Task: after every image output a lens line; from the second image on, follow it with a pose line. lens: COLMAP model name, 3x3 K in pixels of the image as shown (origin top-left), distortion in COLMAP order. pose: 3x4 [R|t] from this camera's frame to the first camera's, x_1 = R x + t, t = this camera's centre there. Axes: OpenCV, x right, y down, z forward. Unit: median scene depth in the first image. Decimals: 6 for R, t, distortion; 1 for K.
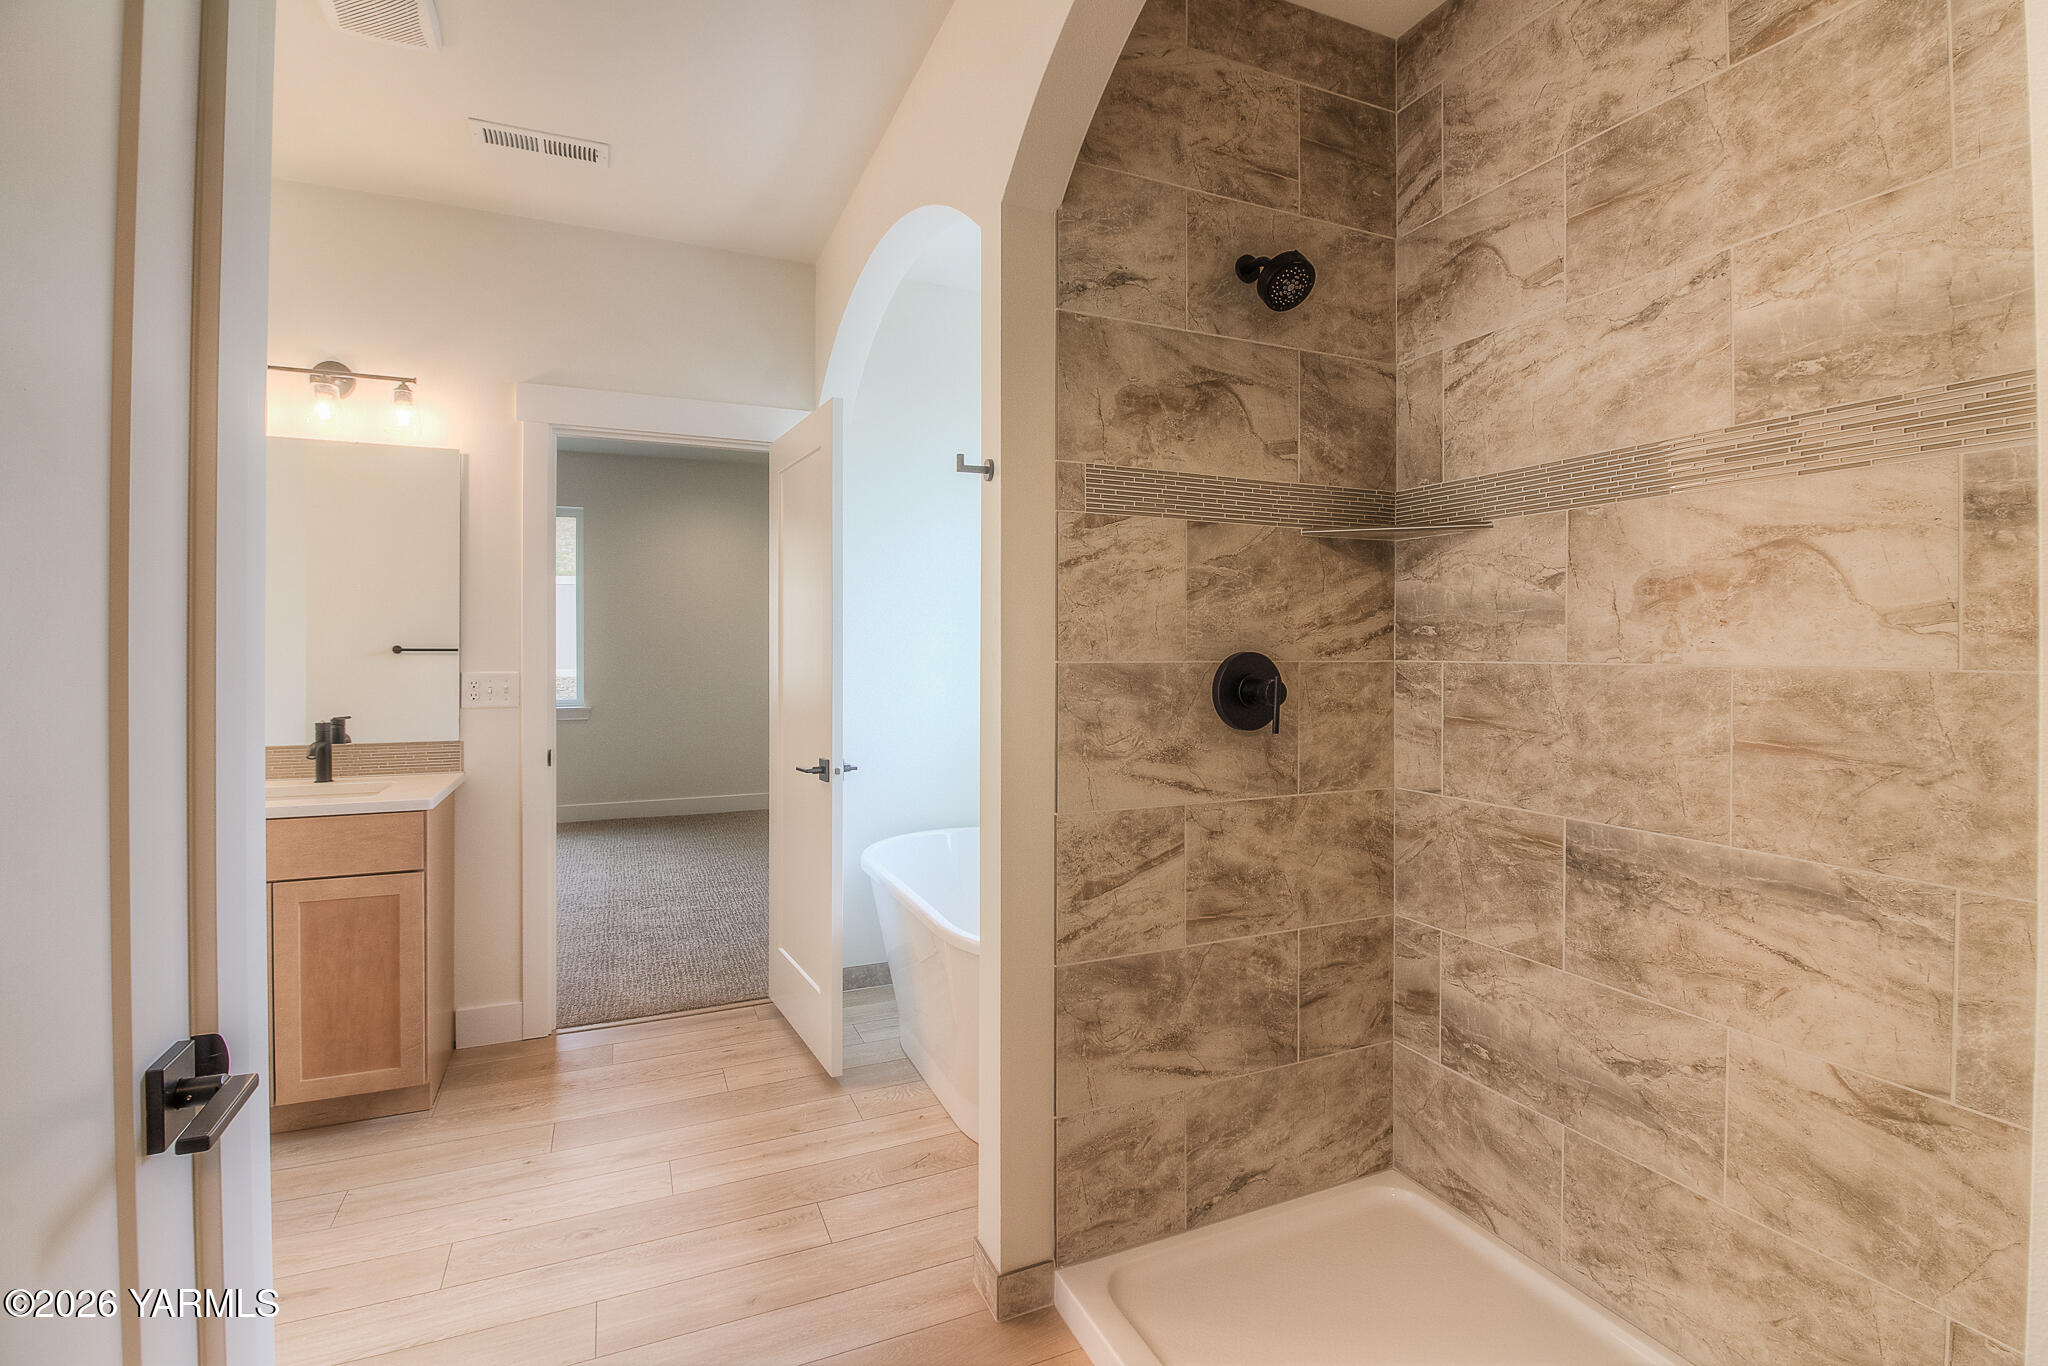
lens RADIAL K [[934.0, 0, 1060.0], [0, 934.0, 659.4], [0, 0, 1]] dist [-0.018969, -0.006319]
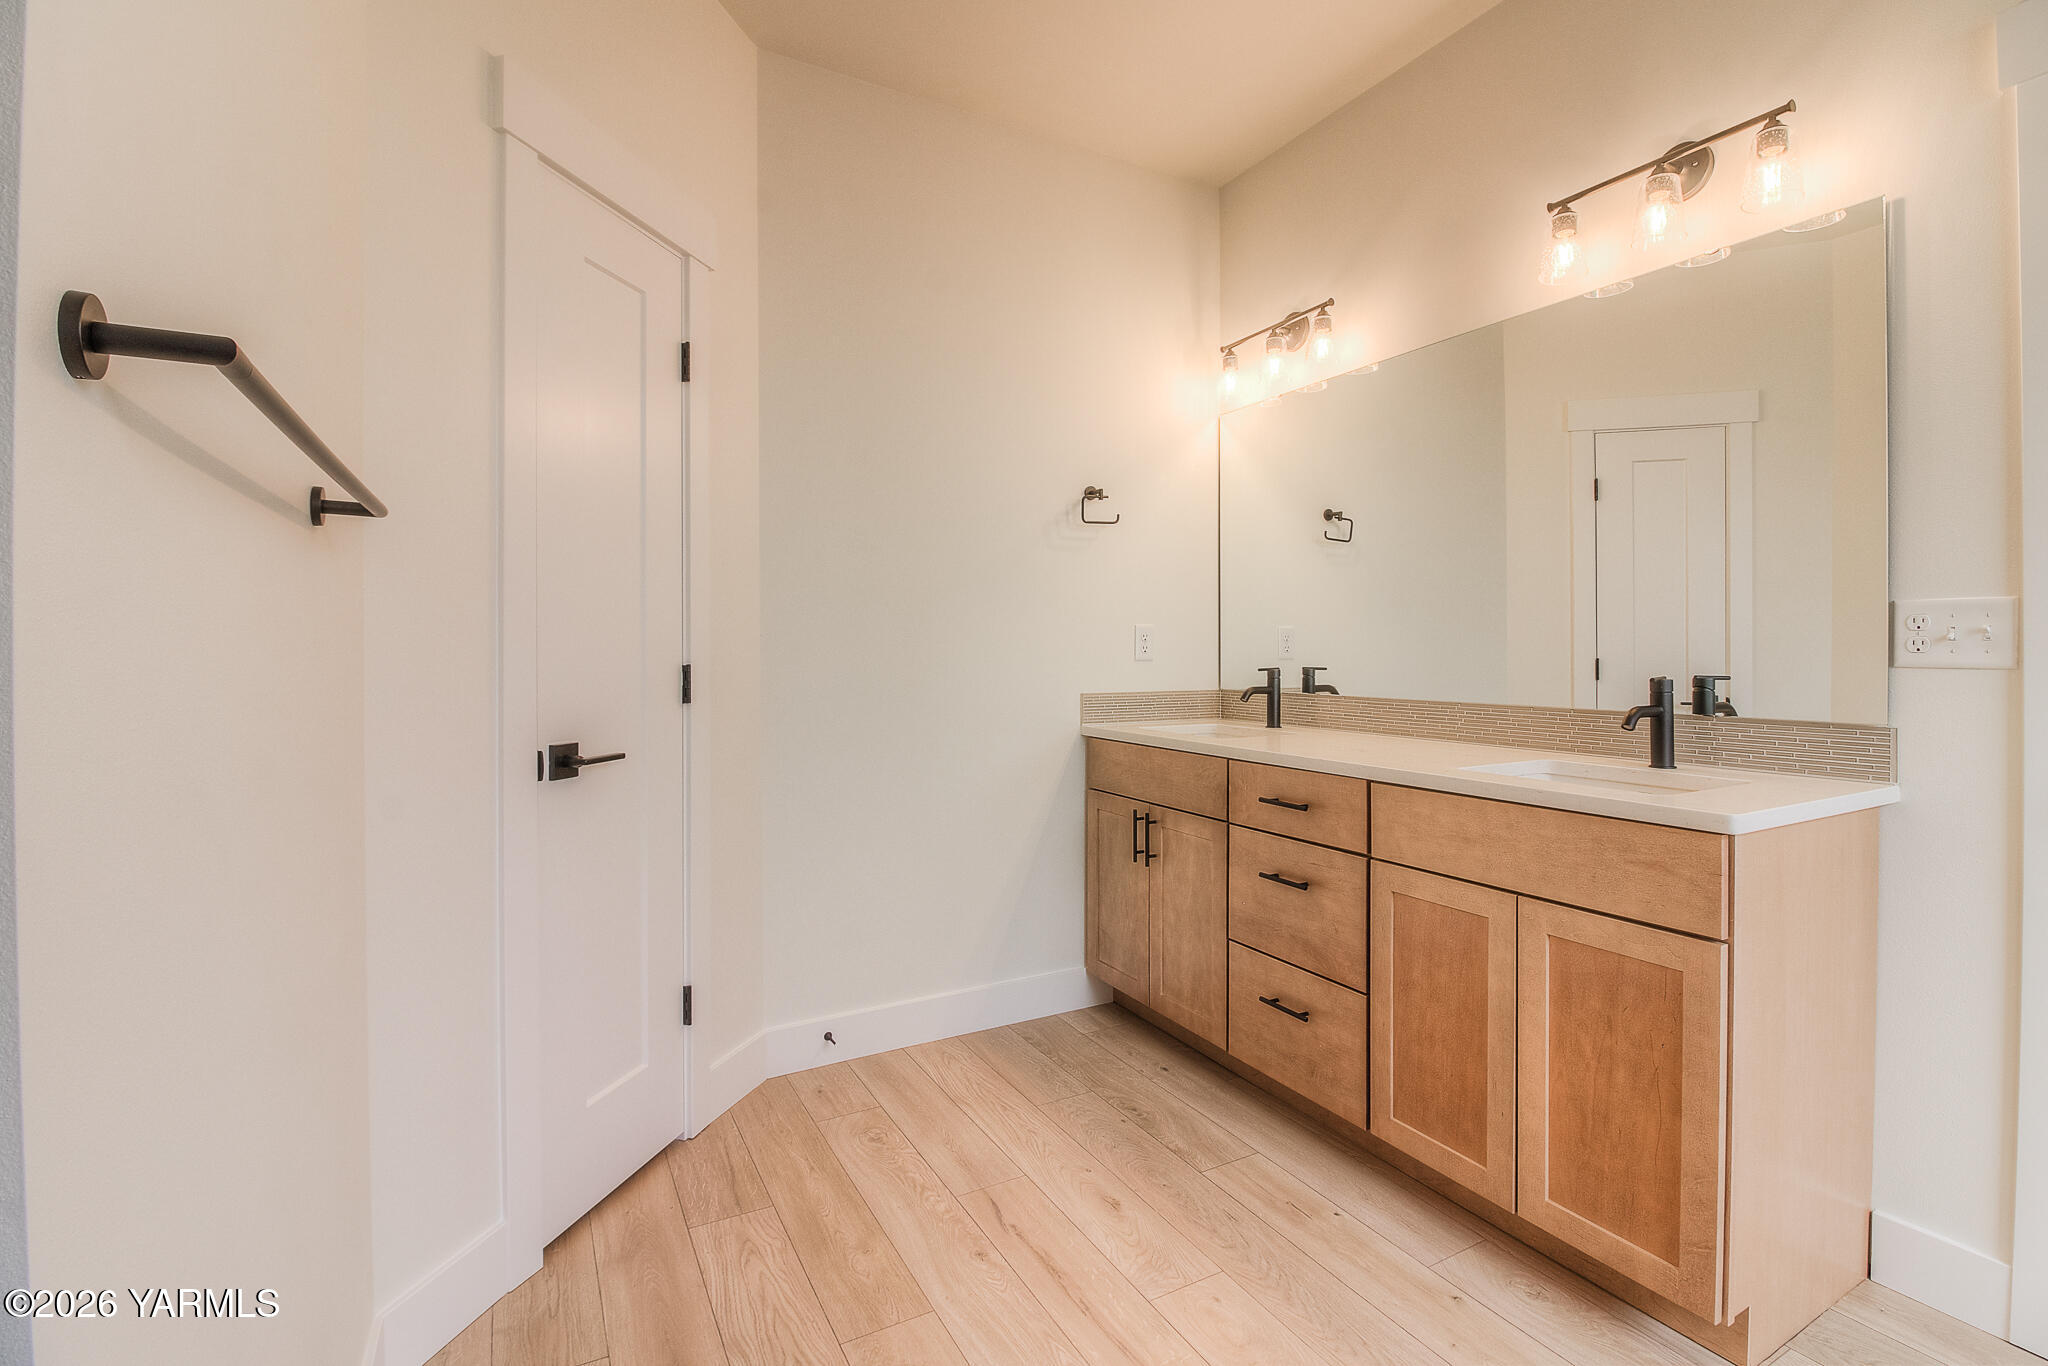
lens RADIAL K [[934.0, 0, 1070.0], [0, 934.0, 655.7], [0, 0, 1]] dist [-0.018969, -0.006319]
pose [[0.048653, -0.004585, -0.998805, -0.150172], [-0.011439, 0.999921, -0.005147, 0.061200], [0.998750, 0.011675, 0.048596, 0.545534]]
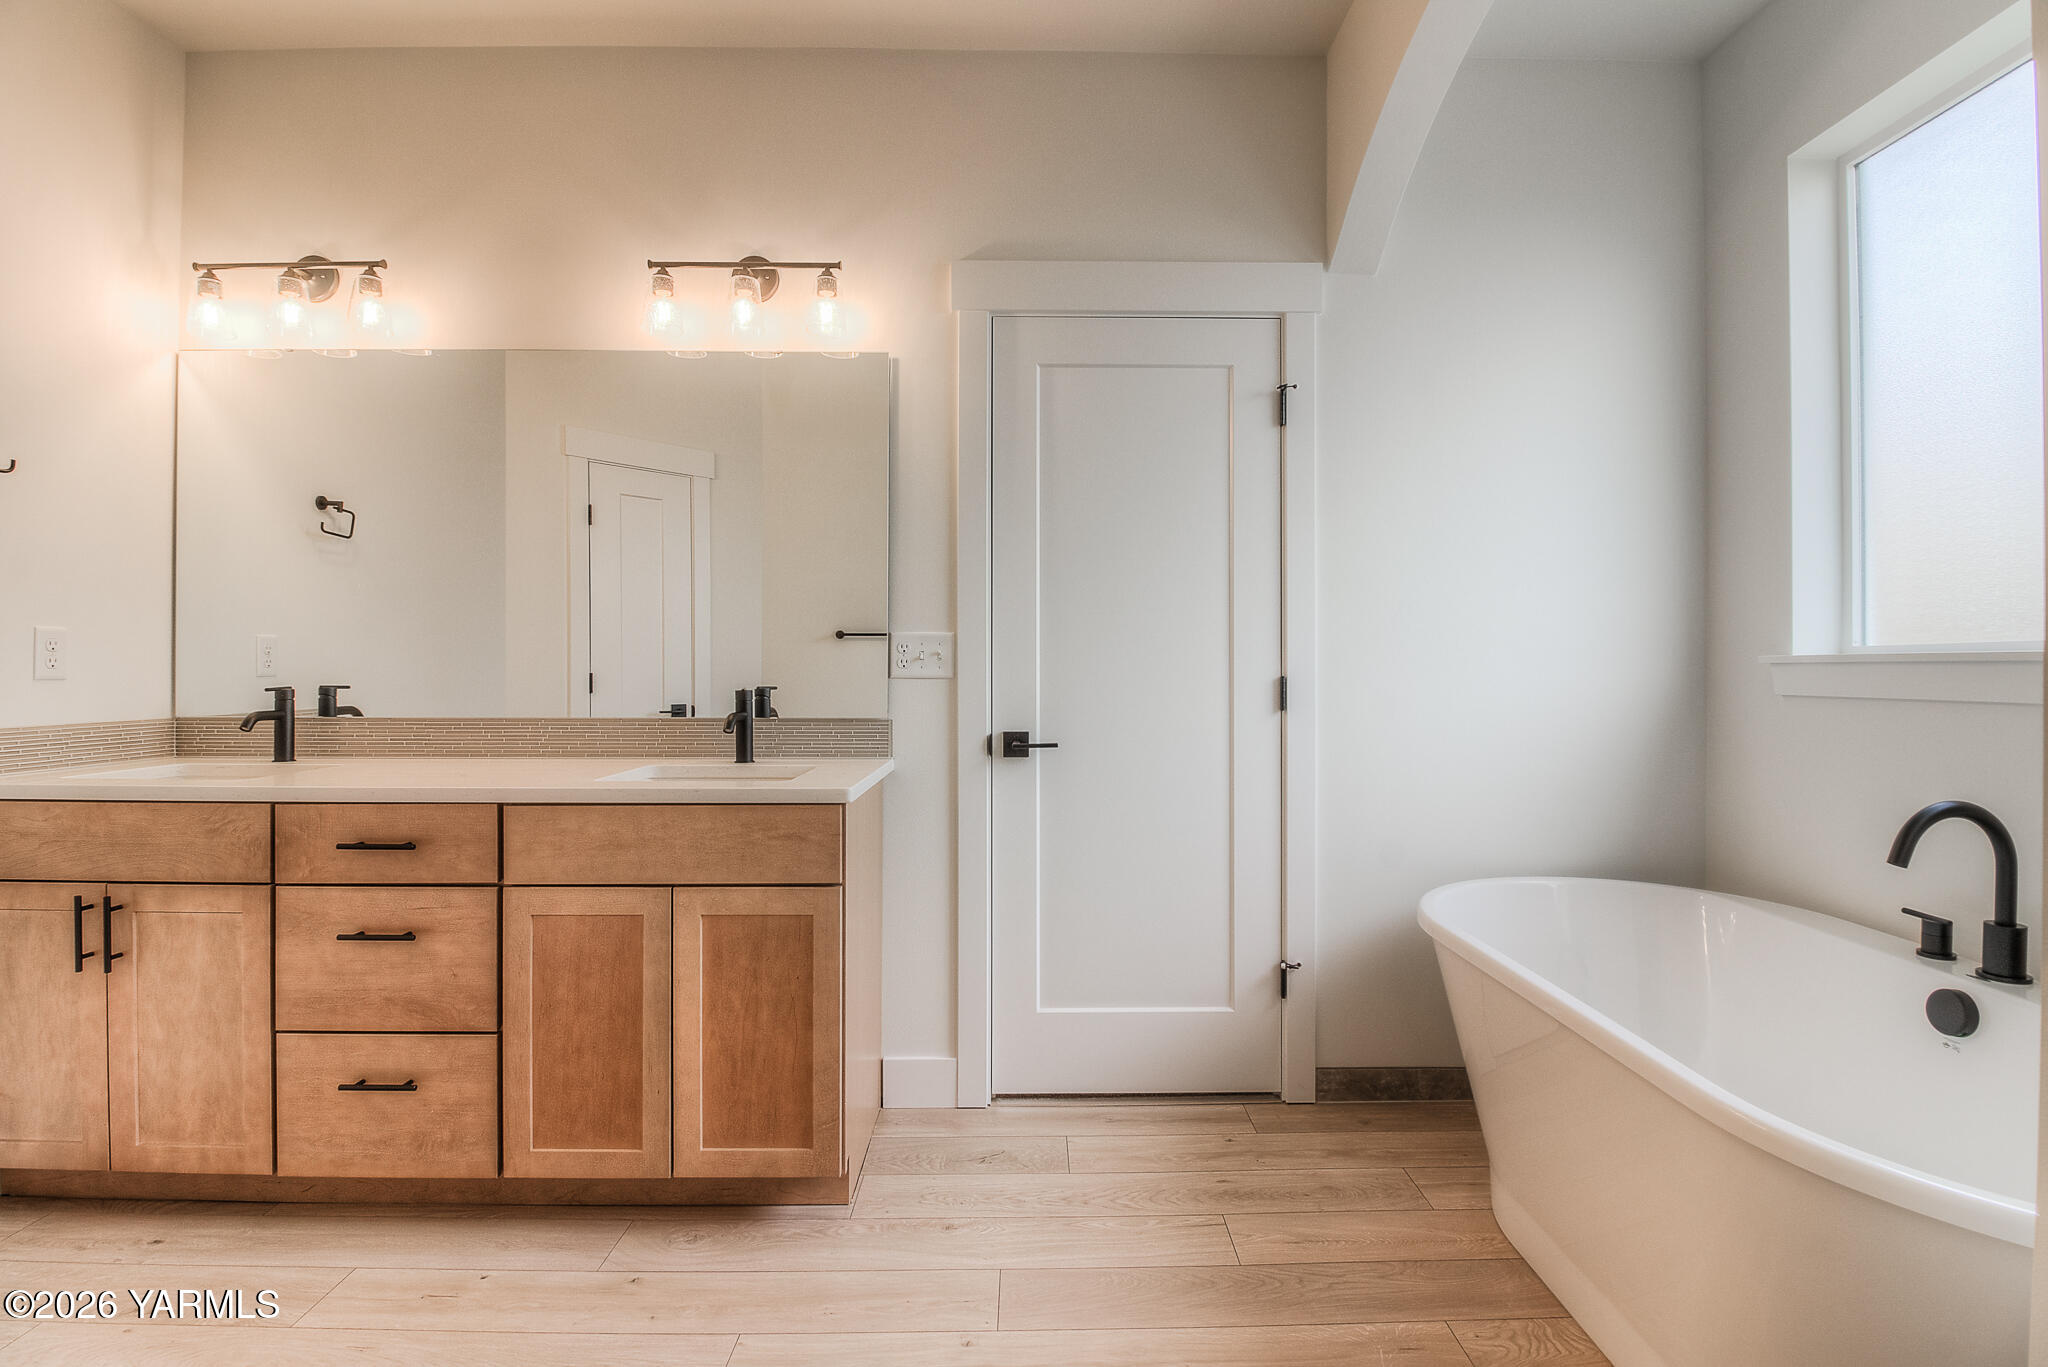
lens RADIAL K [[934.0, 0, 1034.2], [0, 934.0, 665.0], [0, 0, 1]] dist [-0.018969, -0.006319]
pose [[0.905130, -0.008638, -0.425048, -0.218676], [0.001841, 0.999864, -0.016400, 0.061907], [0.425132, 0.014062, 0.905022, 0.366053]]
